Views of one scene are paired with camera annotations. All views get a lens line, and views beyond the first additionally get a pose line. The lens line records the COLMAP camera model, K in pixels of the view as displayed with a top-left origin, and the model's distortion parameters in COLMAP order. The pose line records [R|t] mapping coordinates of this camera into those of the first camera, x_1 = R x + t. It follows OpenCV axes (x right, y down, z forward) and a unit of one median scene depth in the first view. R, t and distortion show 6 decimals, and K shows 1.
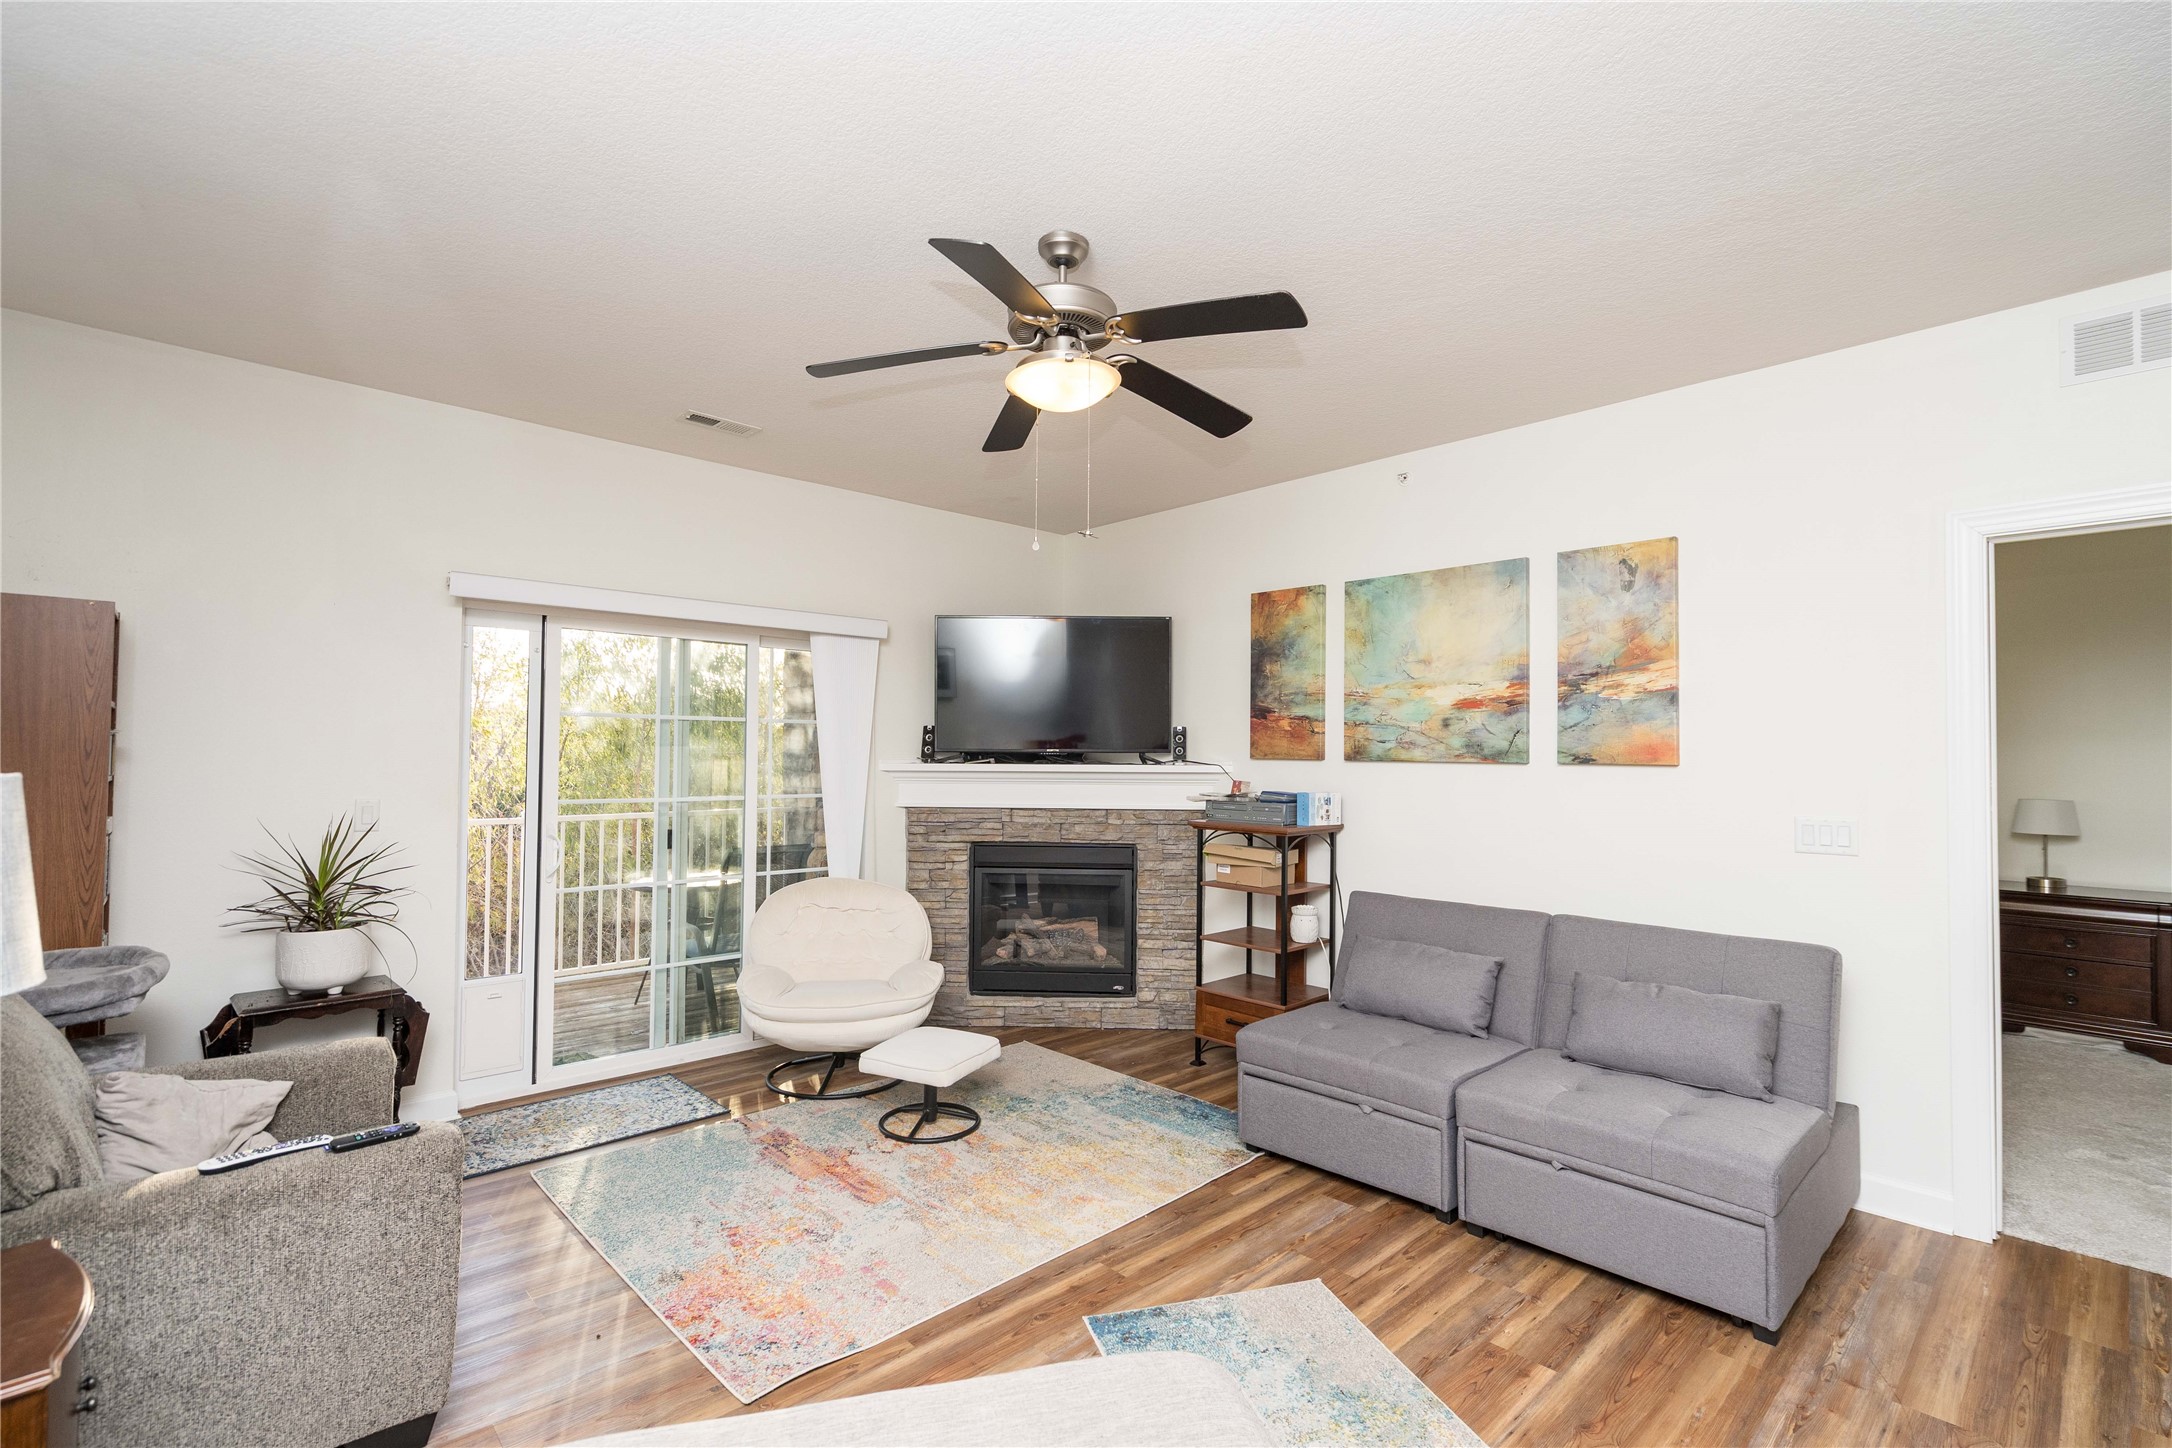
lens RADIAL K [[980.2, 0, 1079.5], [0, 980.2, 729.8], [0, 0, 1]] dist [-0.001120, 0.000170]
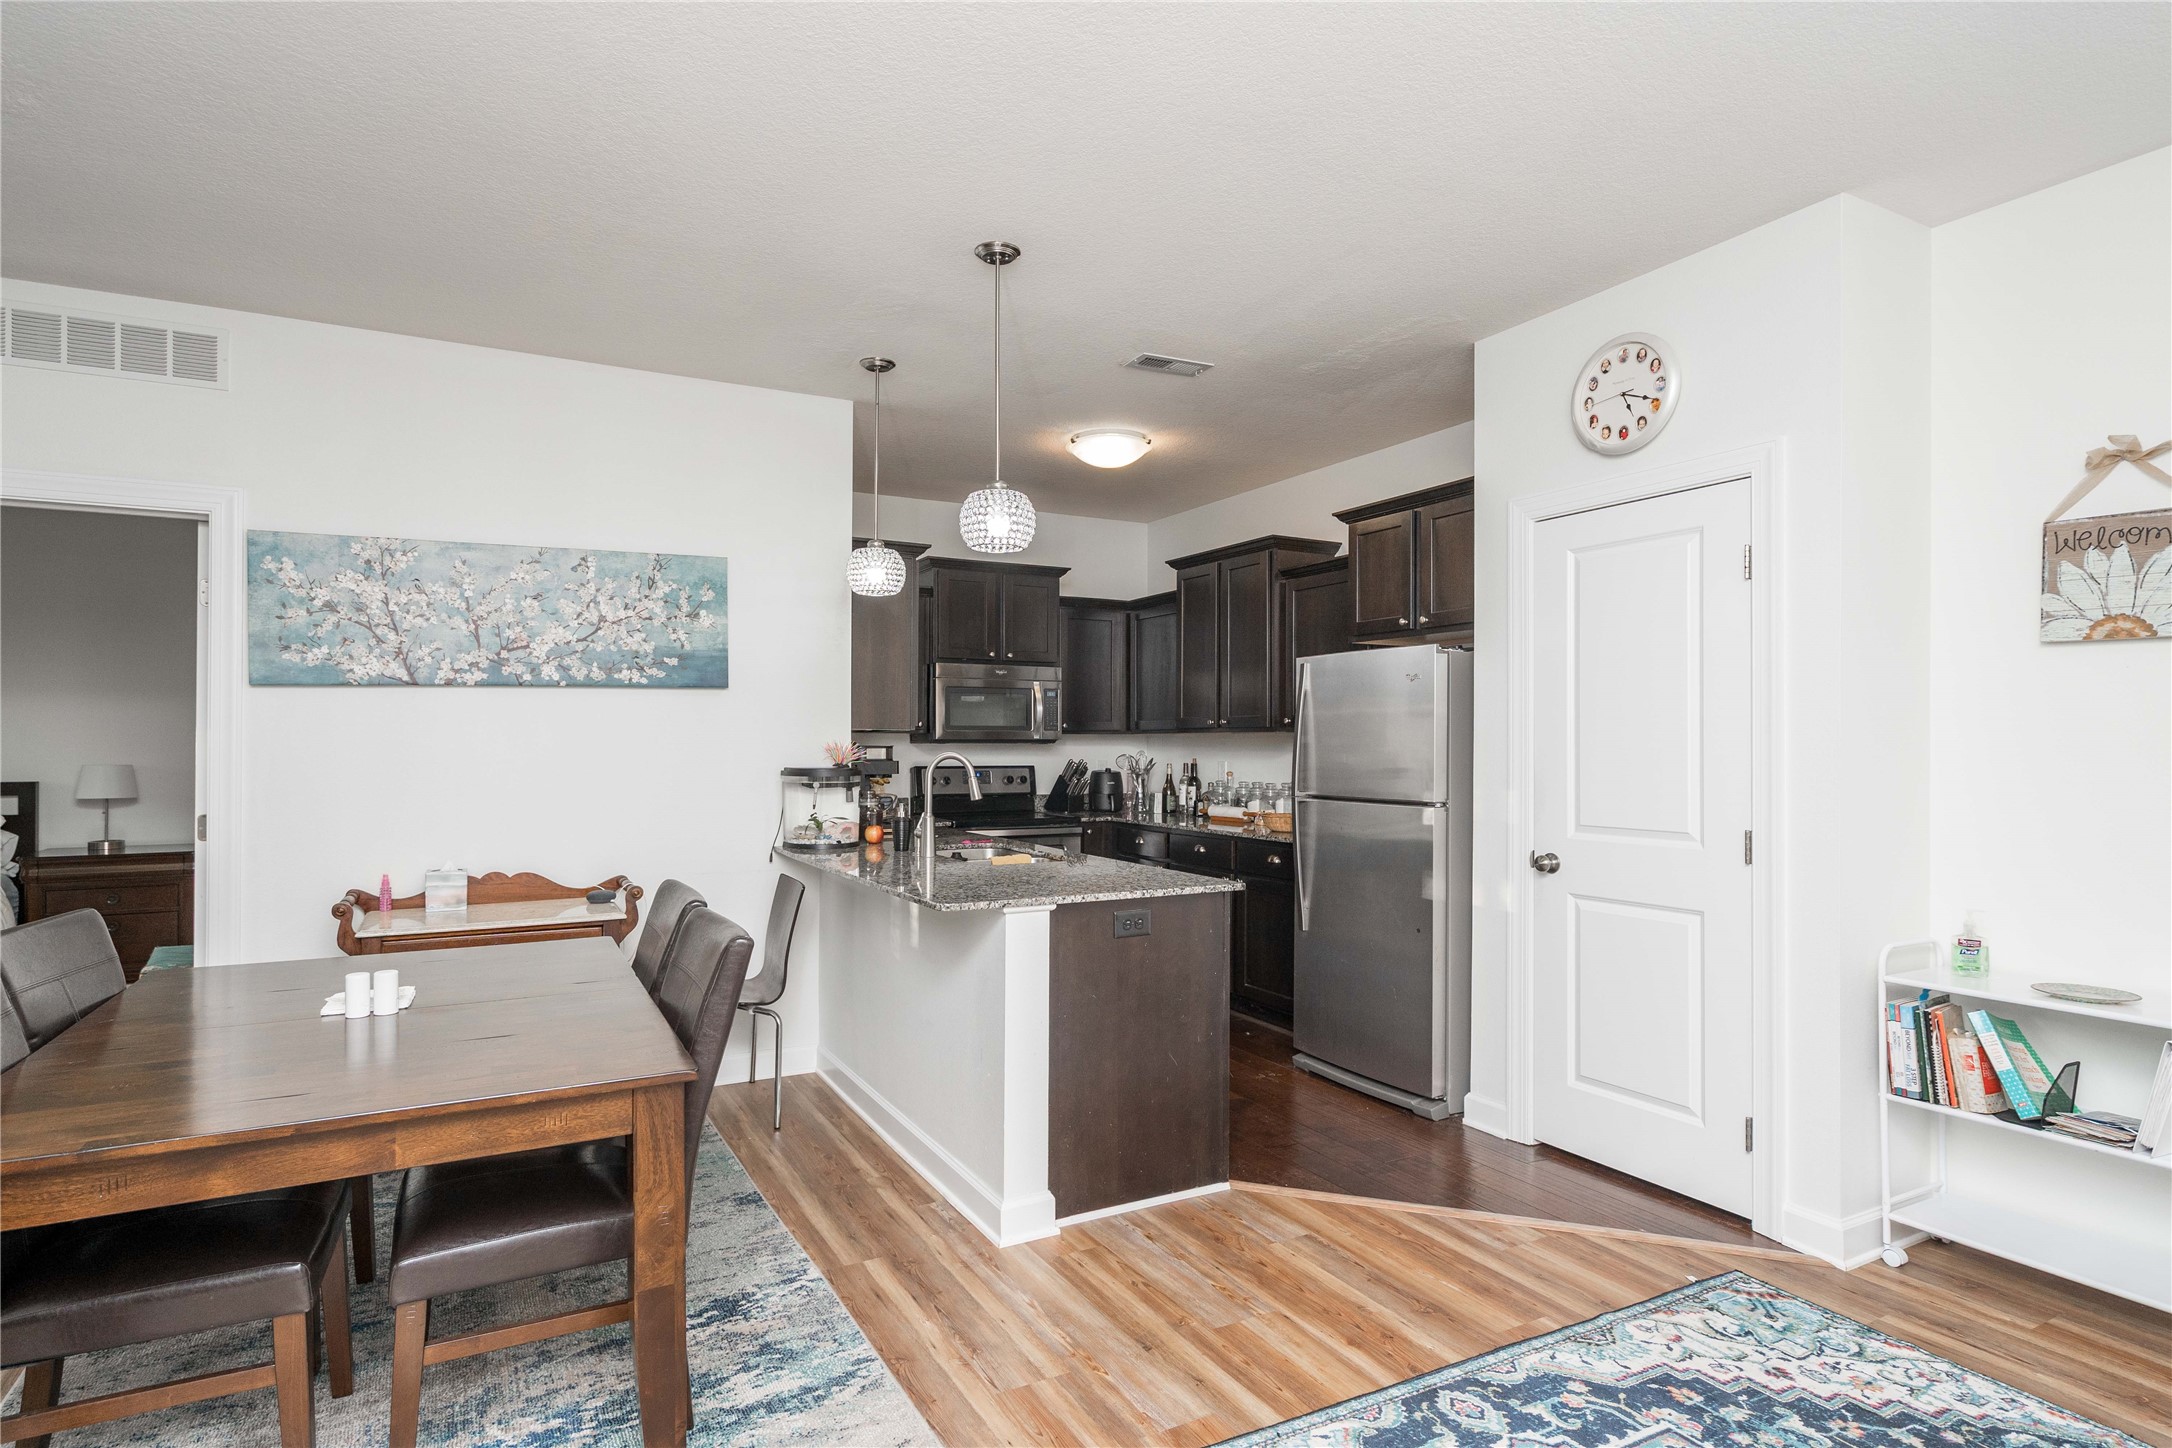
lens RADIAL K [[1121.9, 0, 1079.2], [0, 1121.9, 731.2], [0, 0, 1]] dist [0.007140, 0.000276]
pose [[0.259065, -0.001463, 0.965859, 0.139777], [-0.023176, 0.999702, 0.007730, 0.005722], [-0.965582, -0.024387, 0.258954, -0.375805]]
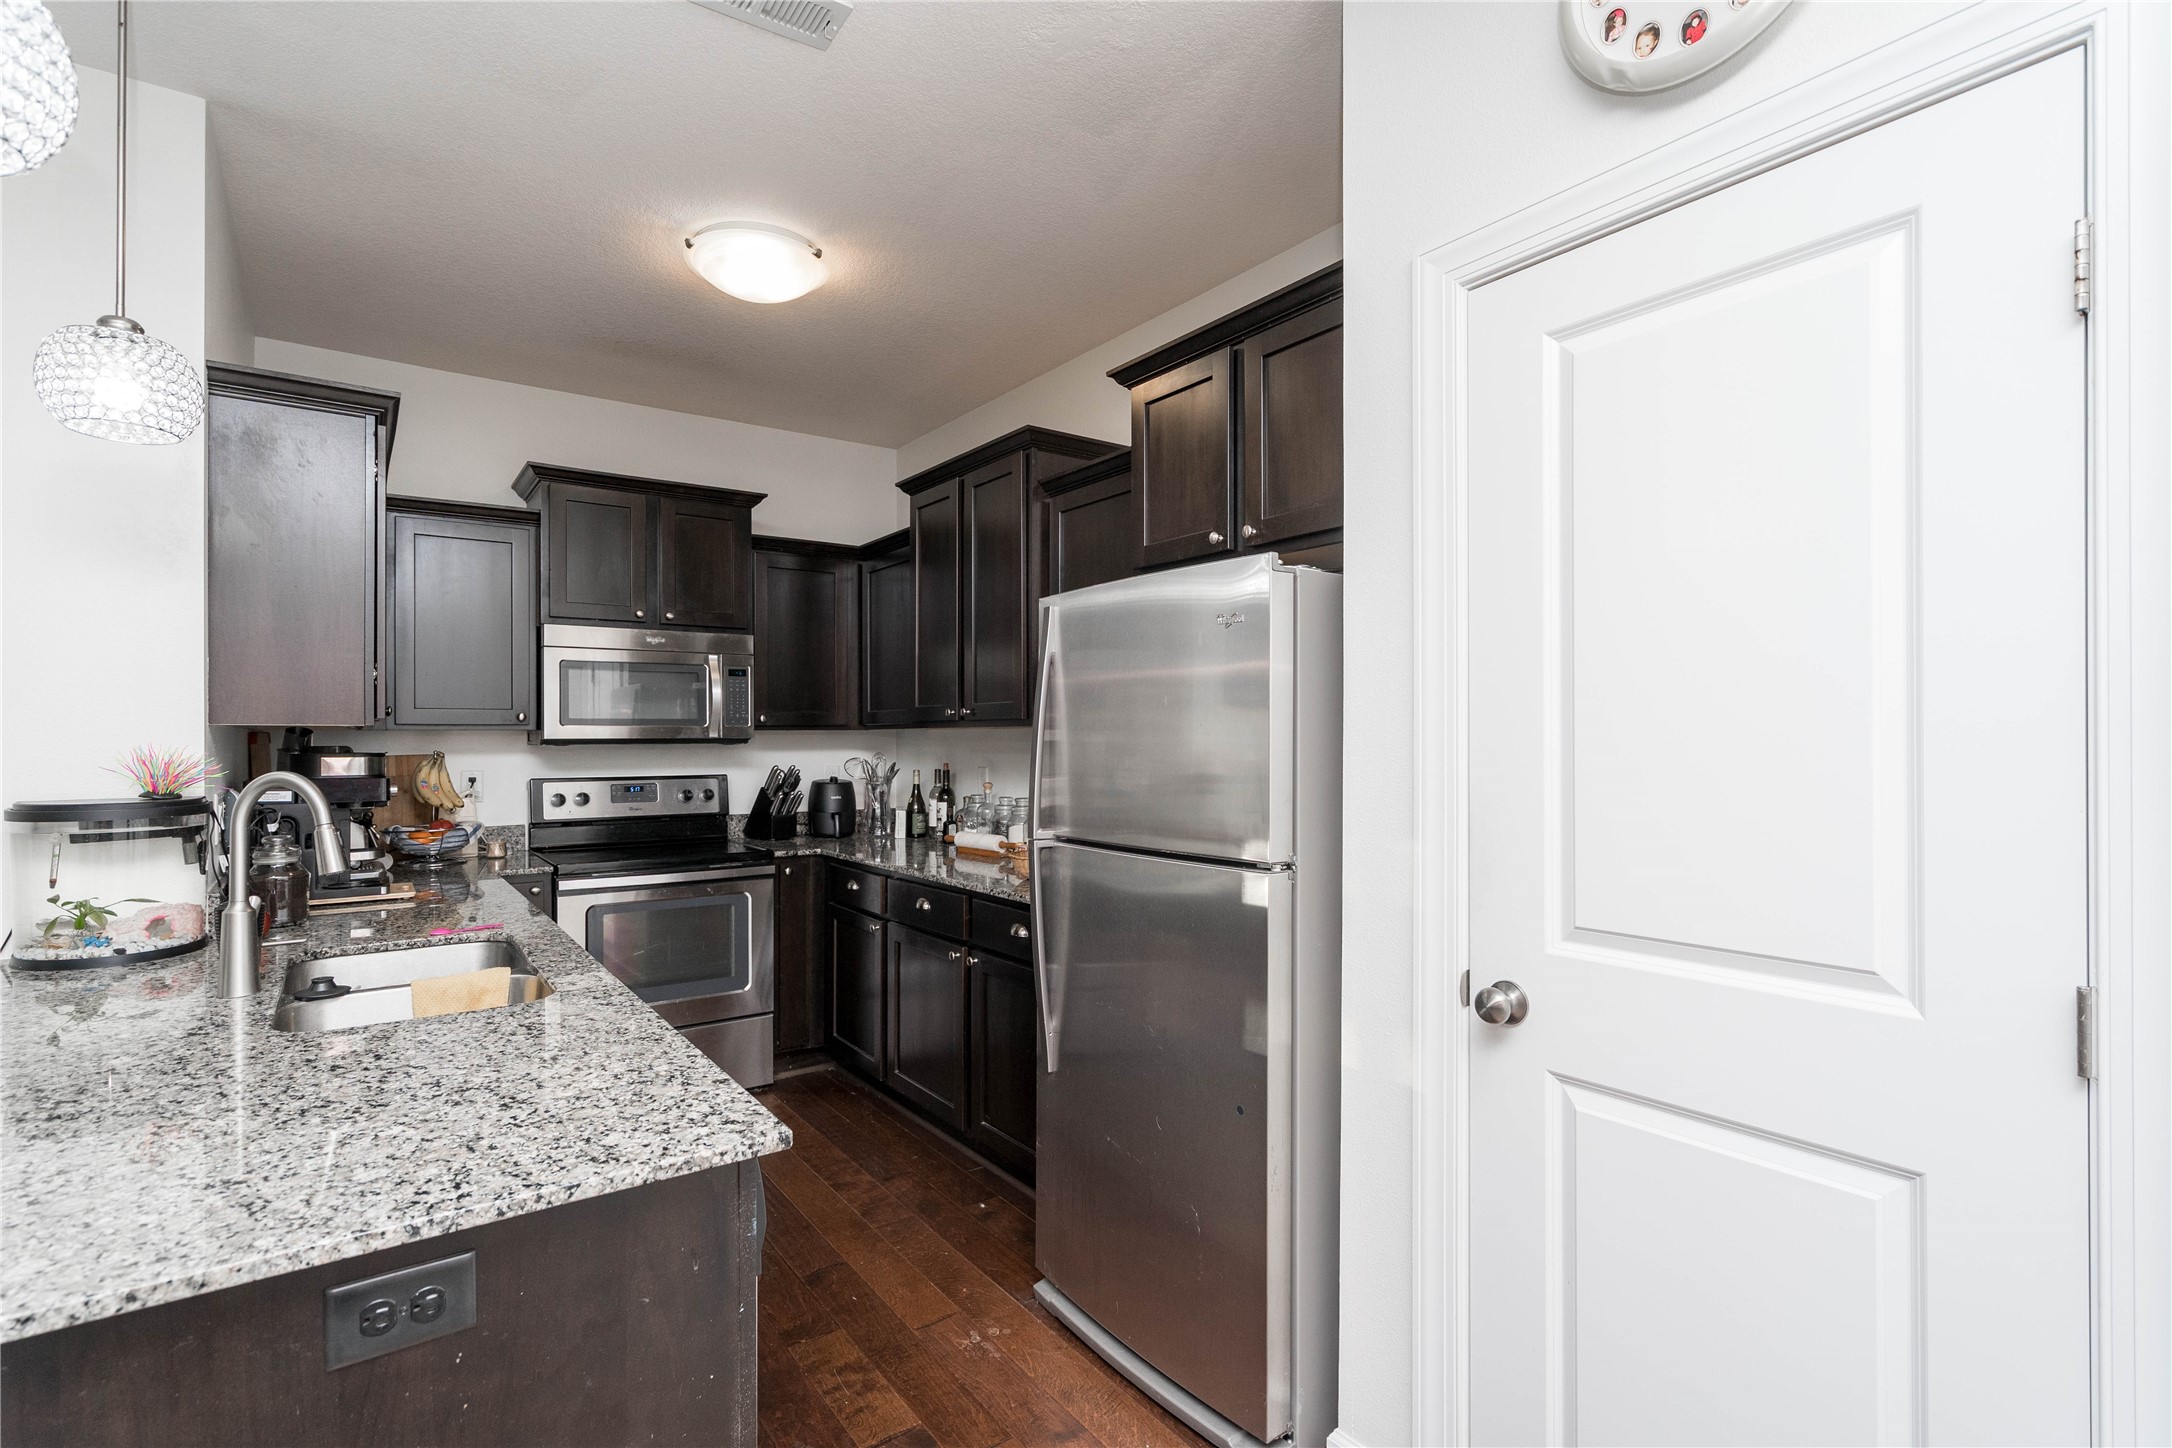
lens RADIAL K [[1025.5, 0, 1075.4], [0, 1025.5, 726.8], [0, 0, 1]] dist [-0.002894, 0.000065]
pose [[0.137951, -0.004988, 0.990426, 0.733550], [-0.019117, 0.999788, 0.007697, 0.004806], [-0.990255, -0.019995, 0.137826, -0.400208]]
